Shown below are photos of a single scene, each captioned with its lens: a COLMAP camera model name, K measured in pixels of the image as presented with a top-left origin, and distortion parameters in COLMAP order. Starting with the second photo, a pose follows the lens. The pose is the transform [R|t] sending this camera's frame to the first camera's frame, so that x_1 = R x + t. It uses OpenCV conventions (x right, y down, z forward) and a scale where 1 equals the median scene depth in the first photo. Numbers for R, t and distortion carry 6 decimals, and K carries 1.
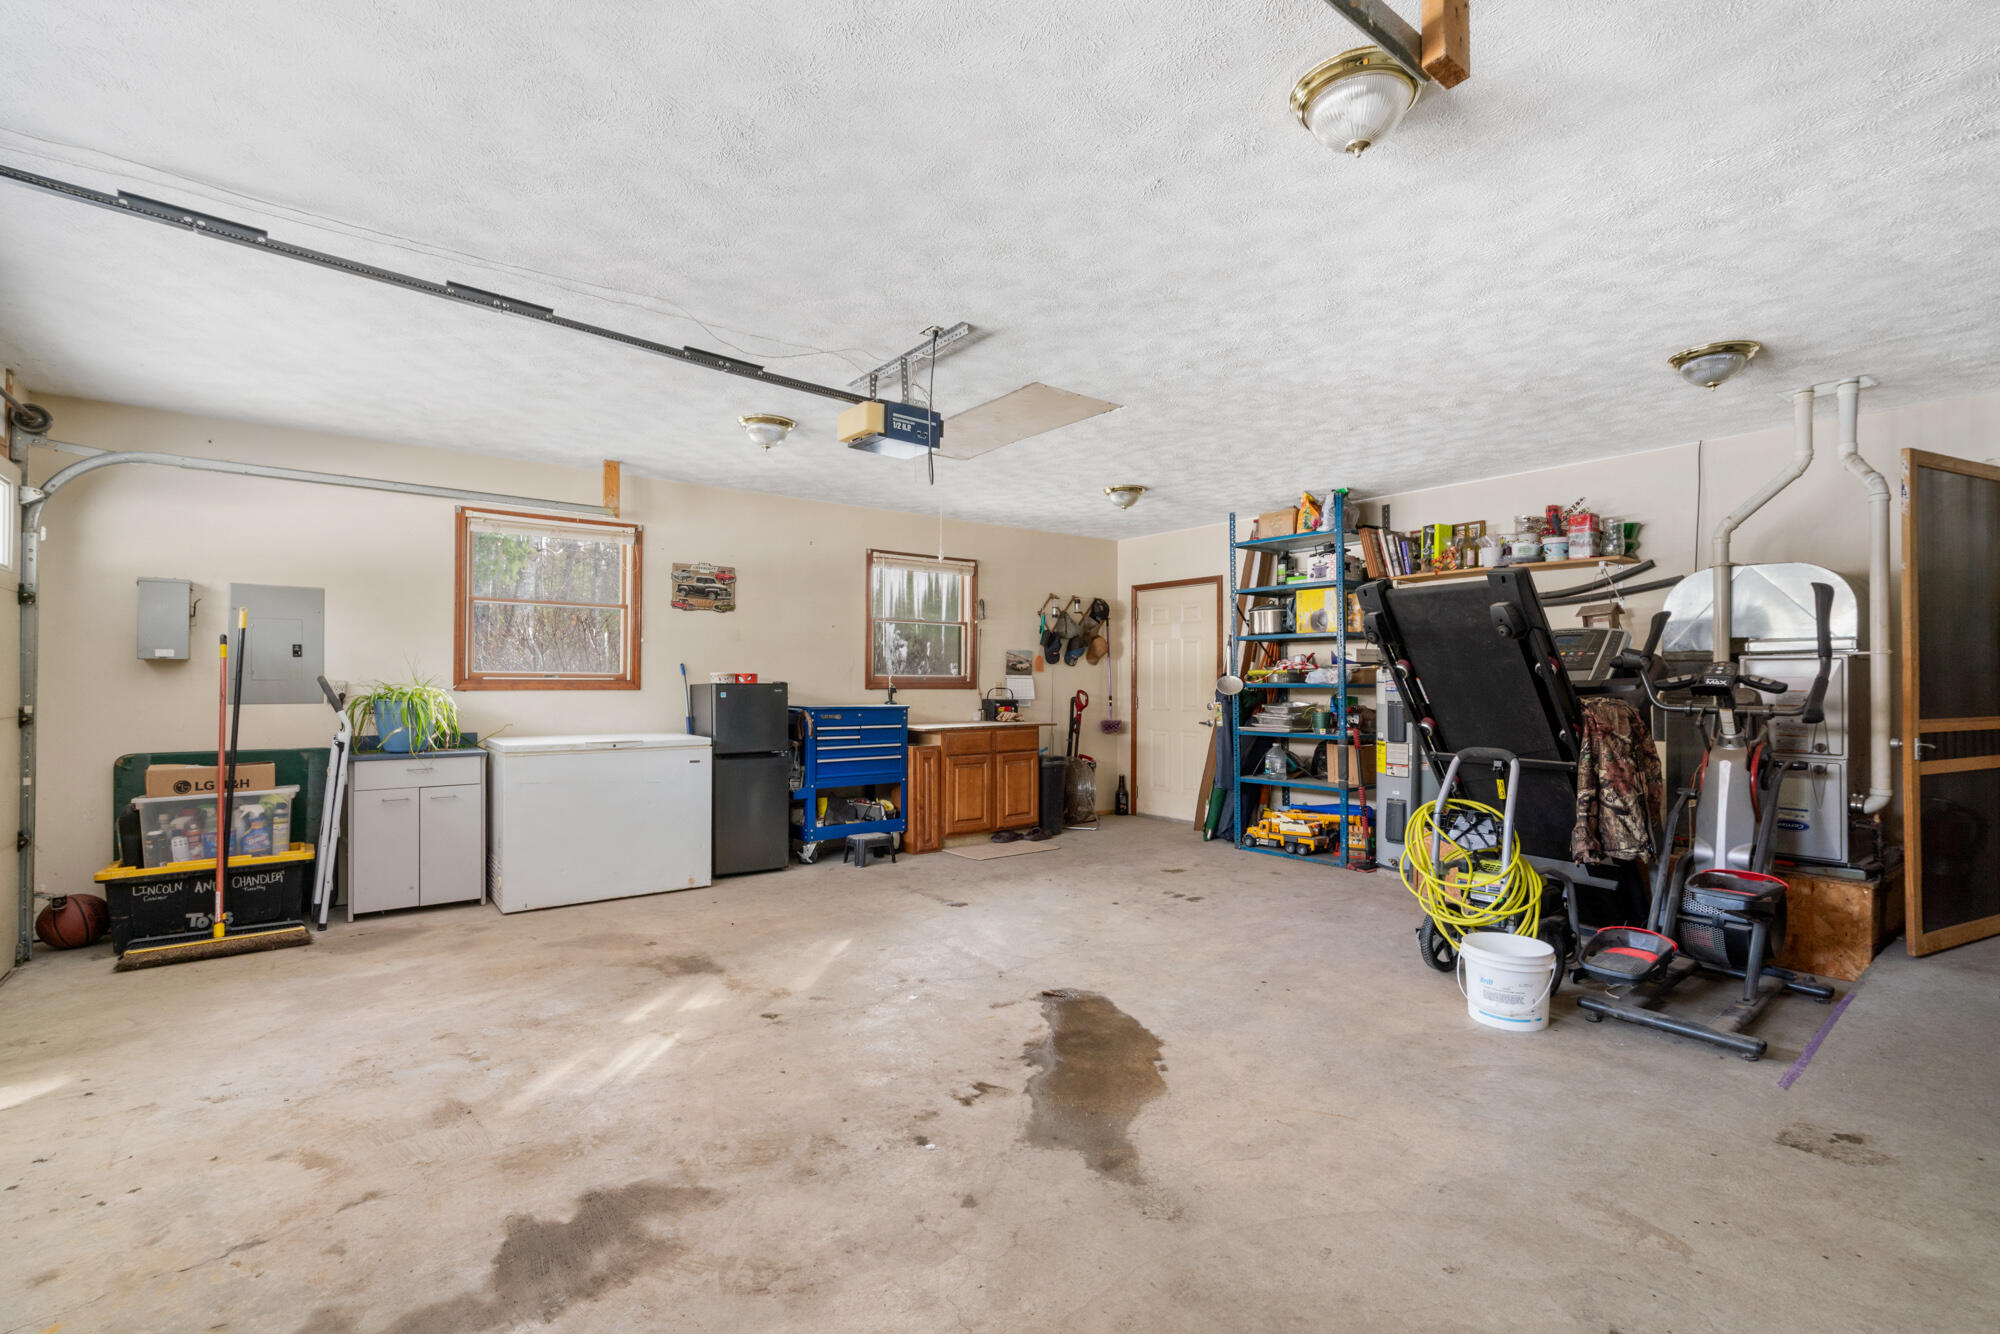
lens RADIAL K [[869.3, 0, 1005.6], [0, 869.3, 674.2], [0, 0, 1]] dist [-0.012075, 0.000451]
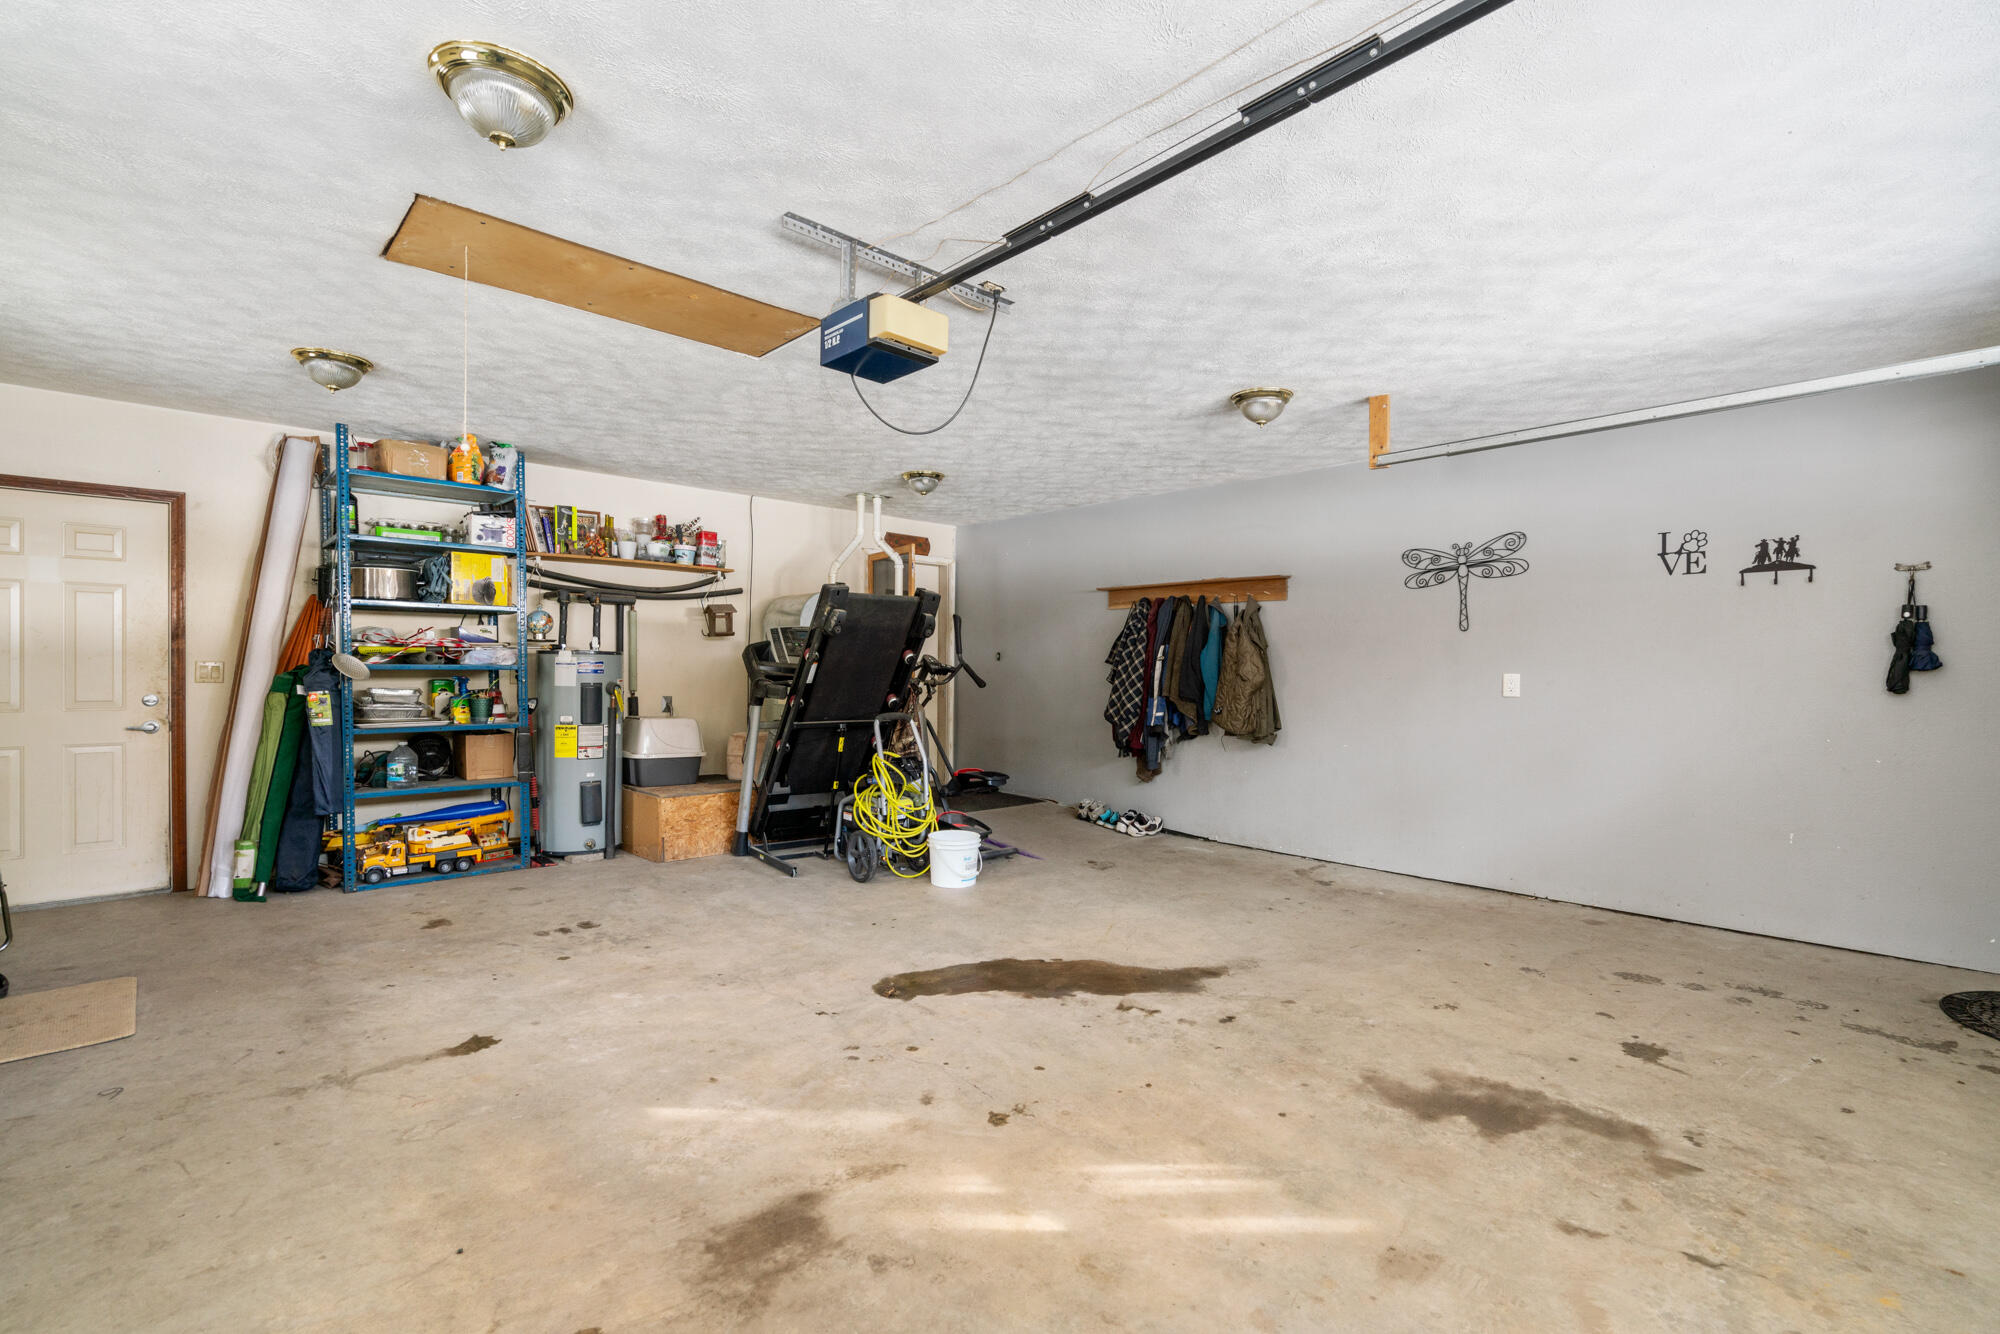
lens RADIAL K [[869.3, 0, 1005.6], [0, 869.3, 674.2], [0, 0, 1]] dist [-0.012075, 0.000451]
pose [[-0.071718, -0.012266, 0.997350, -0.939456], [-0.016884, 0.999796, 0.011082, 0.003377], [-0.997282, -0.016045, -0.071911, 0.979453]]
